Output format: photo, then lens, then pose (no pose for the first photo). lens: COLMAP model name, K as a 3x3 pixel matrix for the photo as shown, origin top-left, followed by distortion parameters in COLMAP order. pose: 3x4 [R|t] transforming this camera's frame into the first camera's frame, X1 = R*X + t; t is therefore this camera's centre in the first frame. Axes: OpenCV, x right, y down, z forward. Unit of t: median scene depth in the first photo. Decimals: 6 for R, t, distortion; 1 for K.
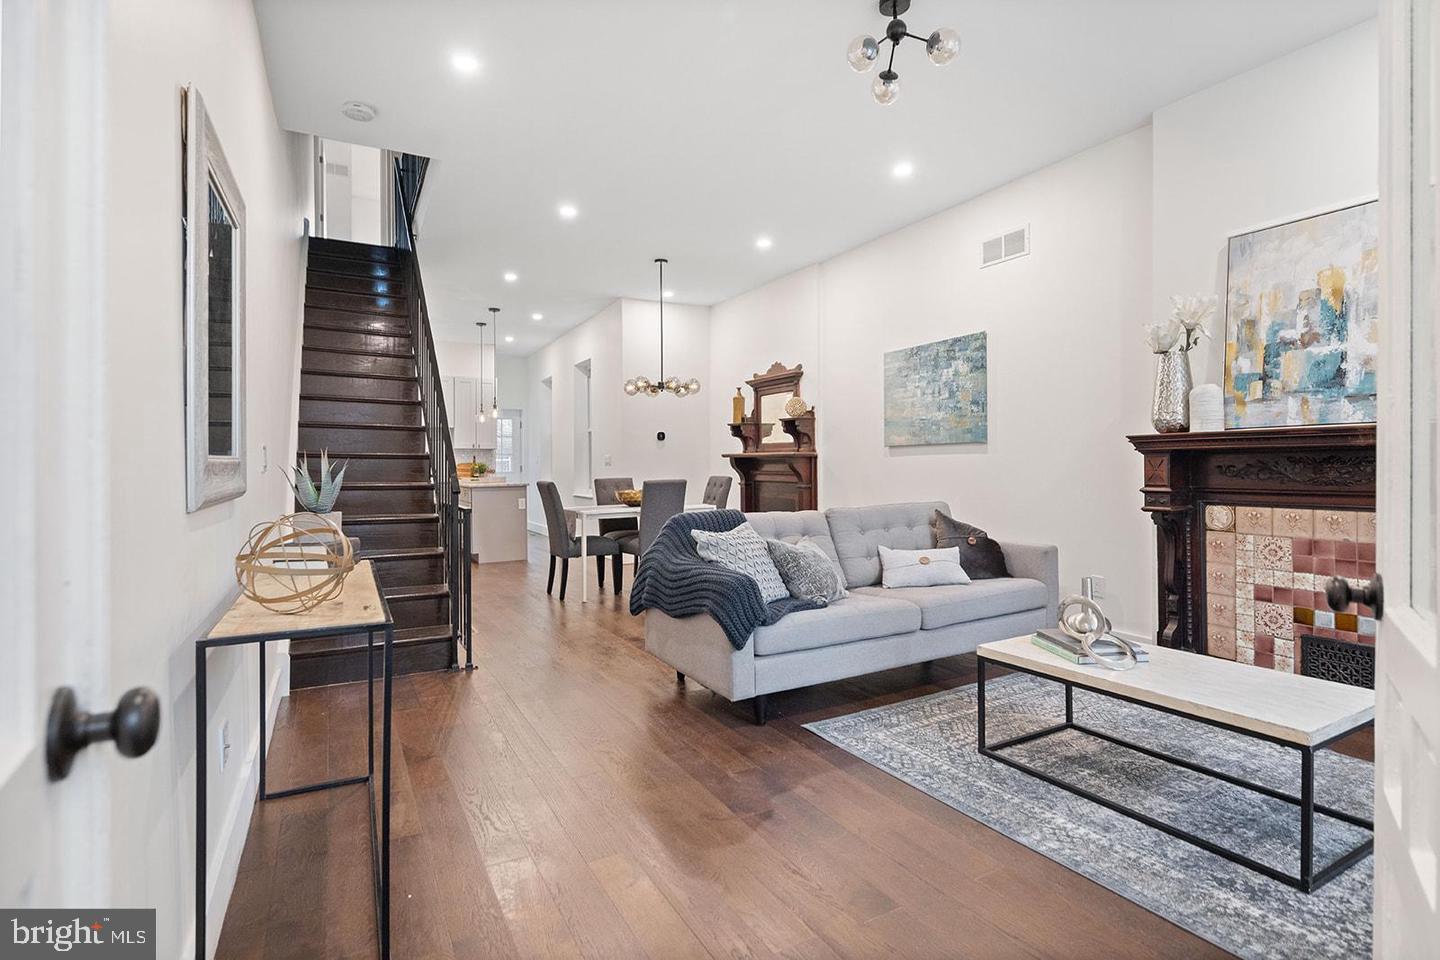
lens RADIAL K [[694.0, 0, 718.0], [0, 694.0, 468.2], [0, 0, 1]] dist [0.000230, -0.000088]
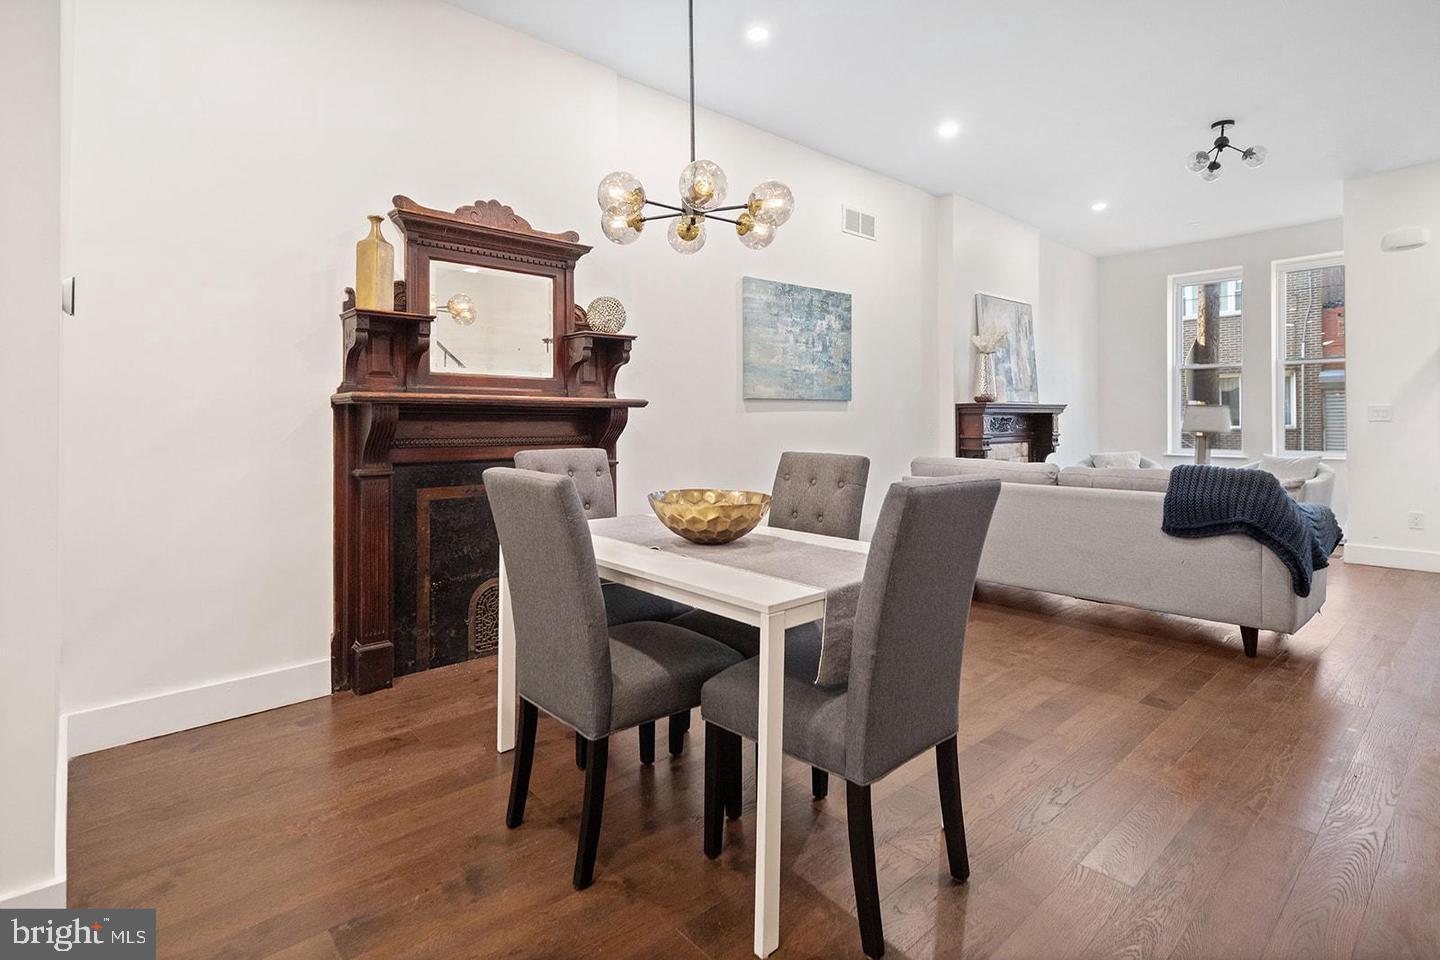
lens RADIAL K [[693.2, 0, 747.1], [0, 693.2, 420.9], [0, 0, 1]] dist [0.012984, -0.000117]
pose [[-0.231970, 0.008097, 0.972689, -0.583529], [0.011026, 0.999923, -0.005694, -0.002566], [-0.972660, 0.009404, -0.232042, 1.369591]]
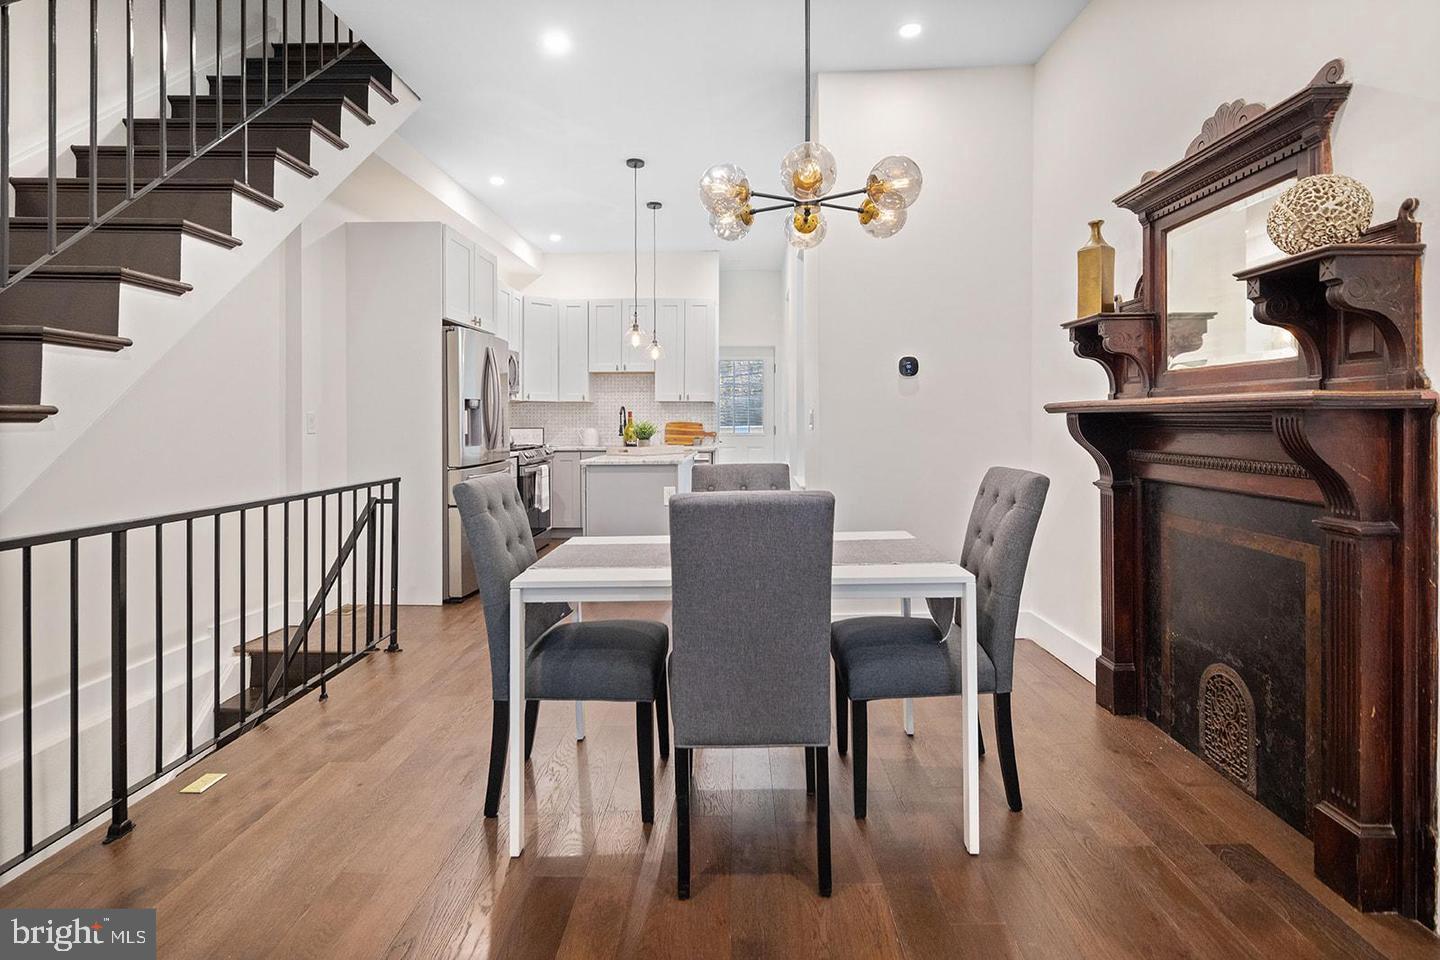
lens RADIAL K [[693.2, 0, 747.1], [0, 693.2, 420.9], [0, 0, 1]] dist [0.012984, -0.000117]
pose [[0.878567, -0.000705, -0.477620, 0.067328], [-0.001088, 0.999993, -0.003478, -0.014691], [0.477619, 0.003575, 0.878560, 0.903746]]
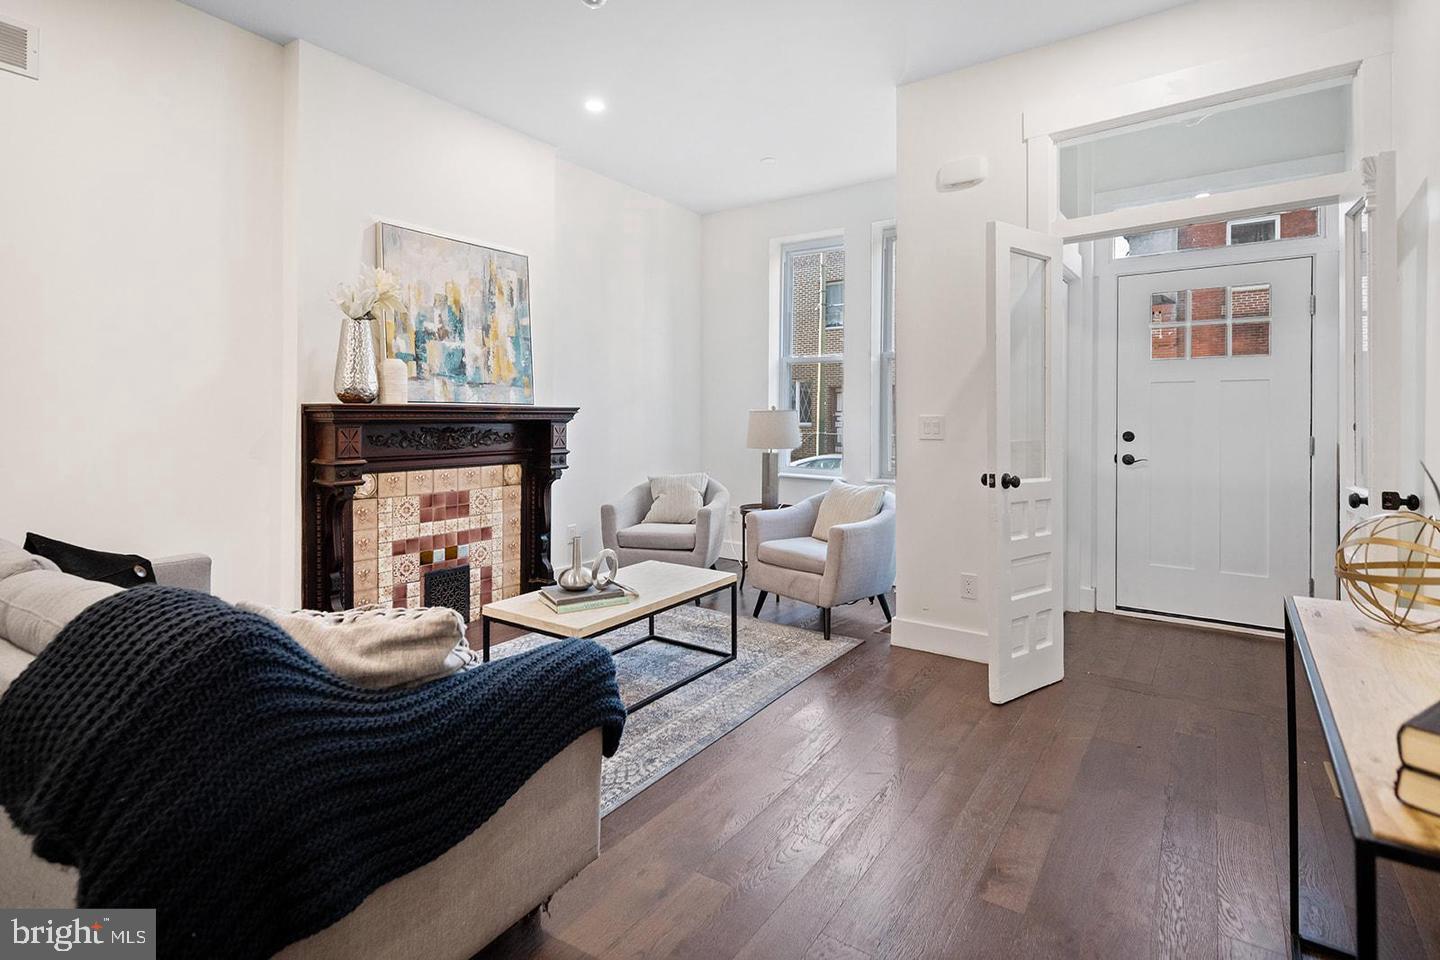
lens RADIAL K [[693.2, 0, 747.1], [0, 693.2, 420.9], [0, 0, 1]] dist [0.012984, -0.000117]
pose [[-0.460037, -0.001794, 0.887898, -0.323171], [-0.001028, 0.999998, 0.001488, -0.019417], [-0.887899, -0.000228, -0.460038, 0.681100]]
